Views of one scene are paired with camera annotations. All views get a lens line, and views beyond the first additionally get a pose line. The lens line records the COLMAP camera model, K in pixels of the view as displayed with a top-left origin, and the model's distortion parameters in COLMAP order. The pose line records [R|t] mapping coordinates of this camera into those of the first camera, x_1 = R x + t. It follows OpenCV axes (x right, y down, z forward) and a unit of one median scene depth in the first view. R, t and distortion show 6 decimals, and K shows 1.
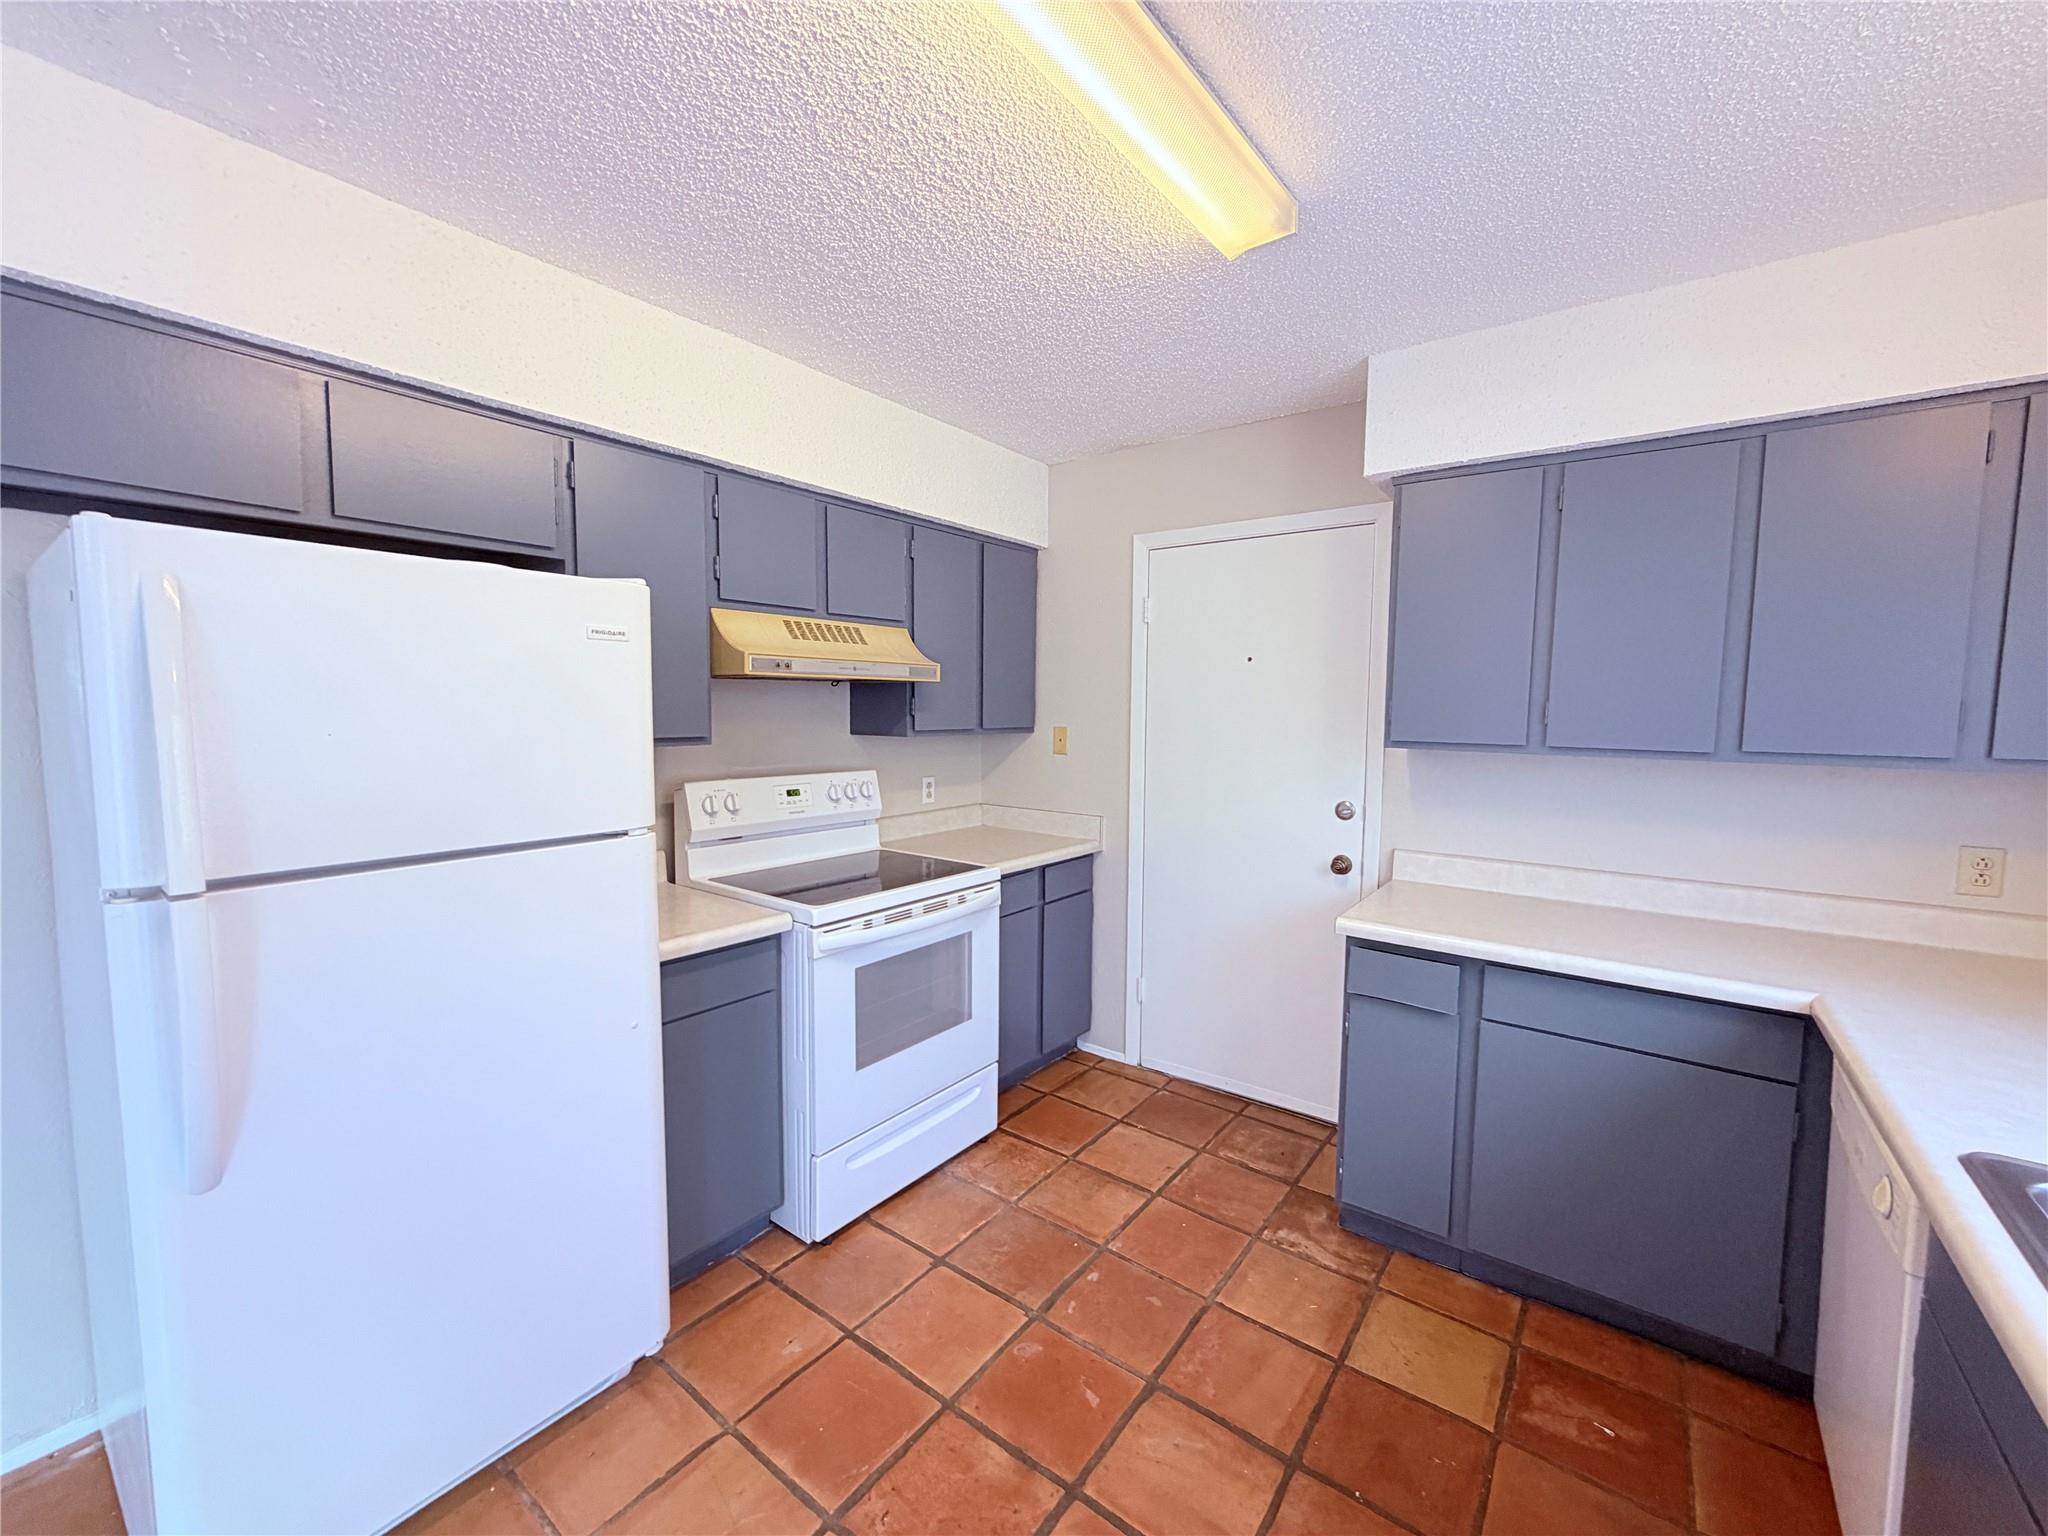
lens RADIAL K [[818.6, 0, 1022.2], [0, 818.6, 766.9], [0, 0, 1]] dist [-0.000860, 0.000682]
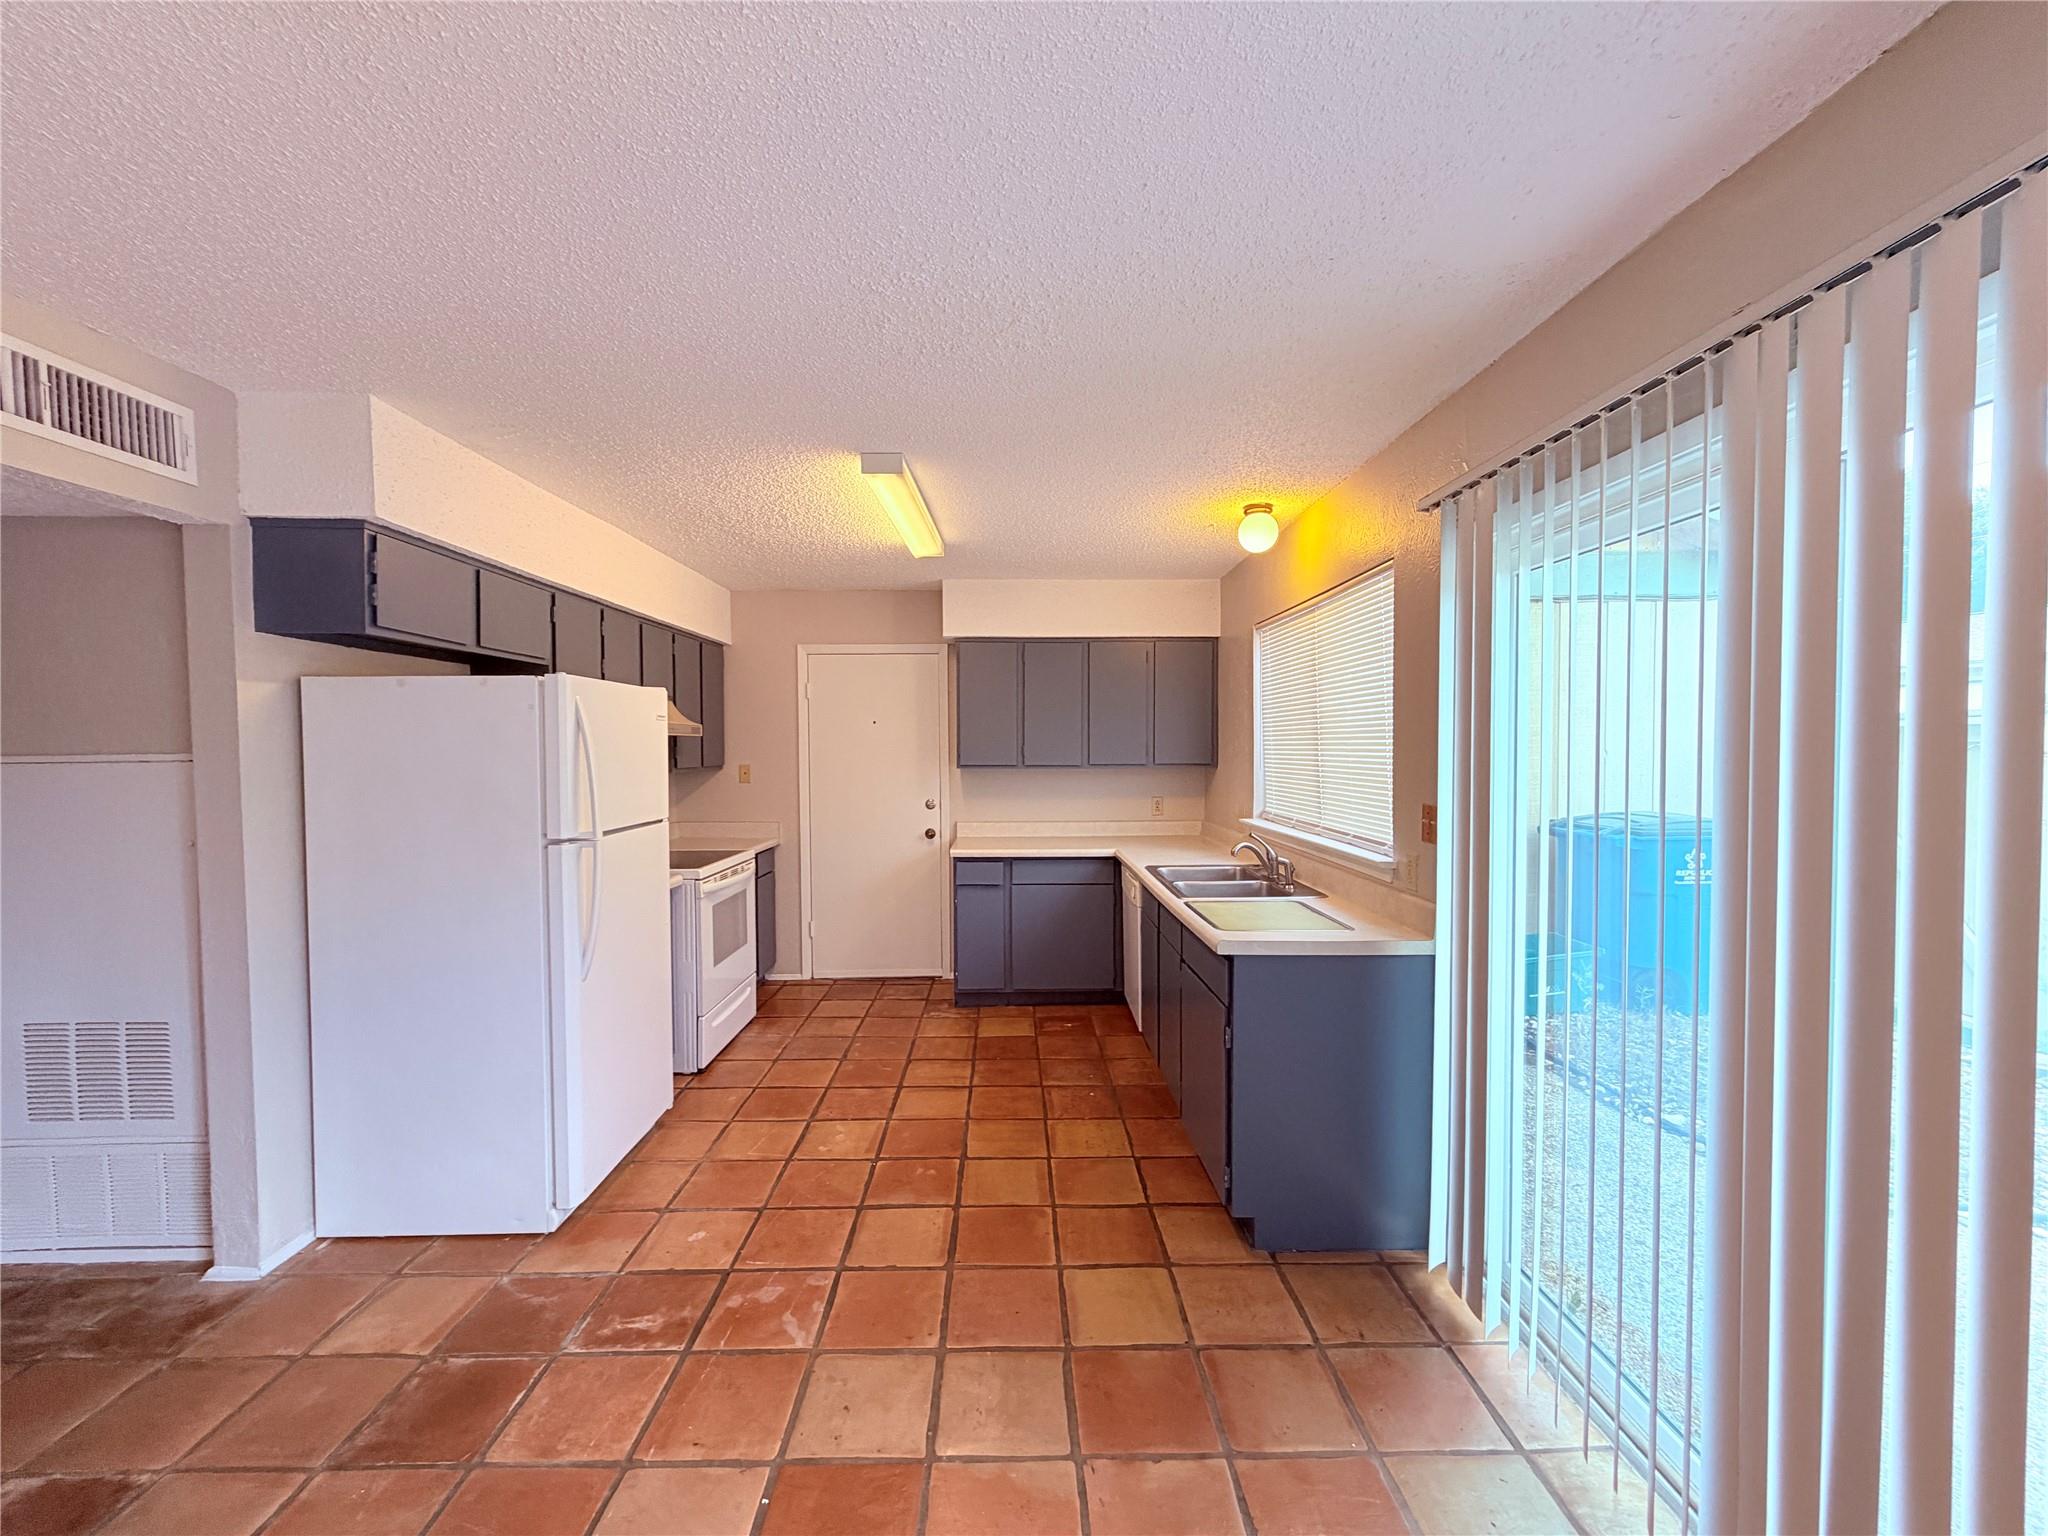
lens RADIAL K [[818.6, 0, 1019.0], [0, 818.6, 769.0], [0, 0, 1]] dist [-0.000860, 0.000682]
pose [[0.791284, -0.029242, 0.610749, -0.642641], [0.058198, 0.997923, -0.027623, 0.040624], [-0.608672, 0.057402, 0.791342, -0.663937]]
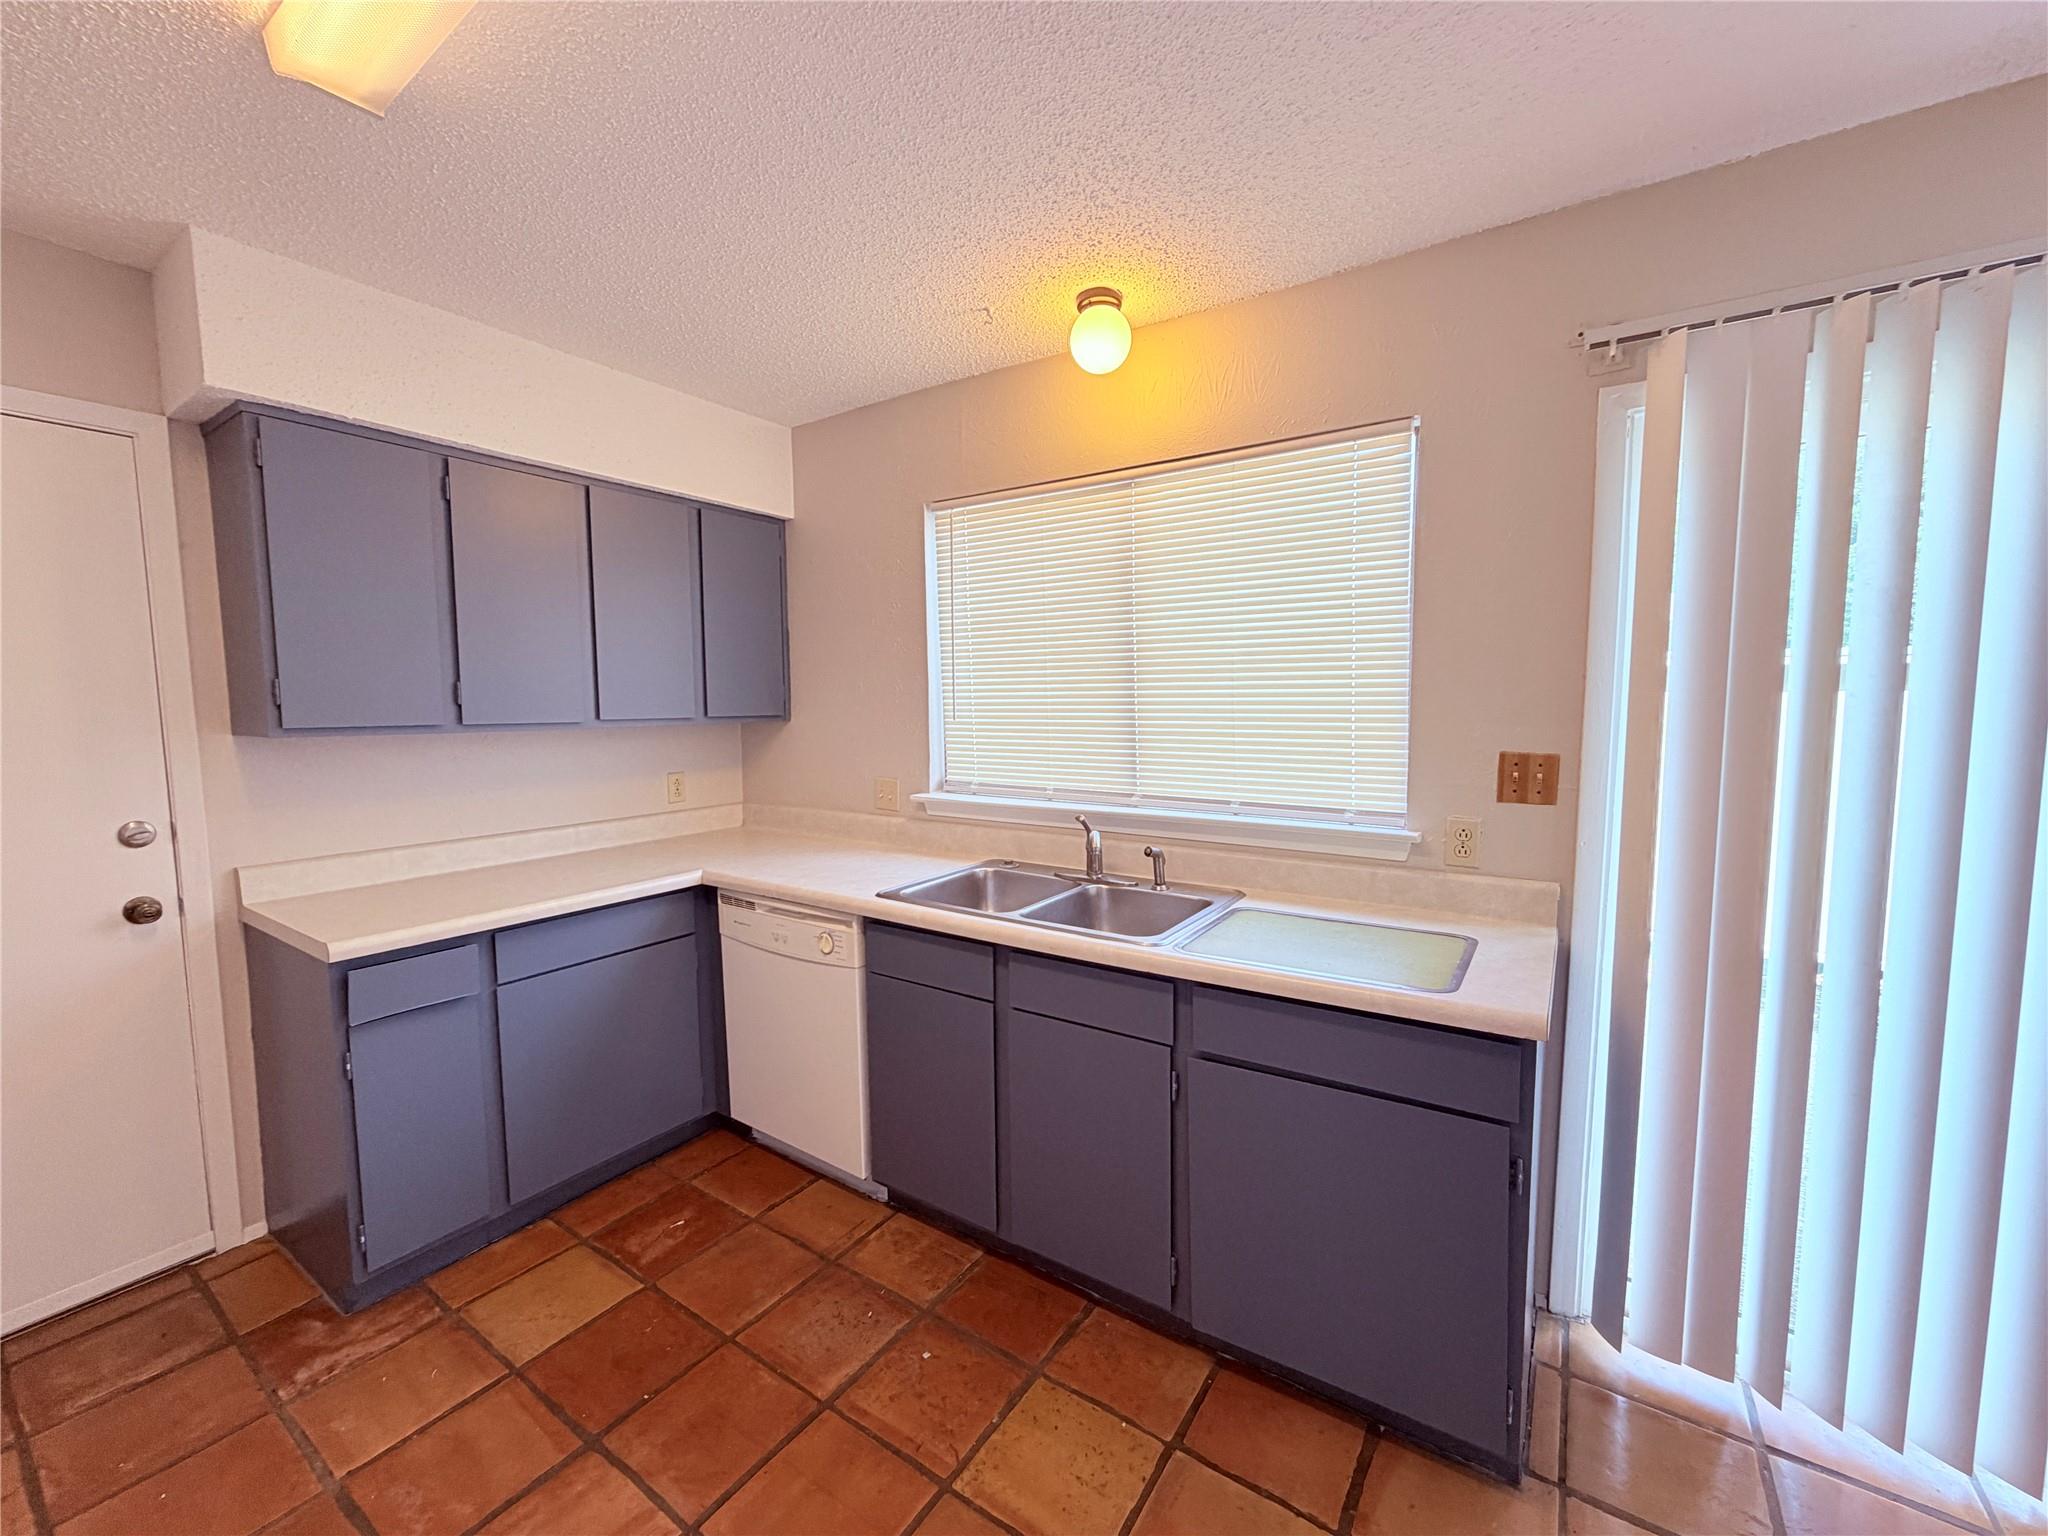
lens RADIAL K [[818.6, 0, 1020.4], [0, 818.6, 768.0], [0, 0, 1]] dist [-0.000860, 0.000682]
pose [[-0.048631, -0.093117, 0.994467, -0.382953], [0.082335, 0.991883, 0.096902, -0.011007], [-0.995417, 0.086592, -0.040570, 0.283267]]
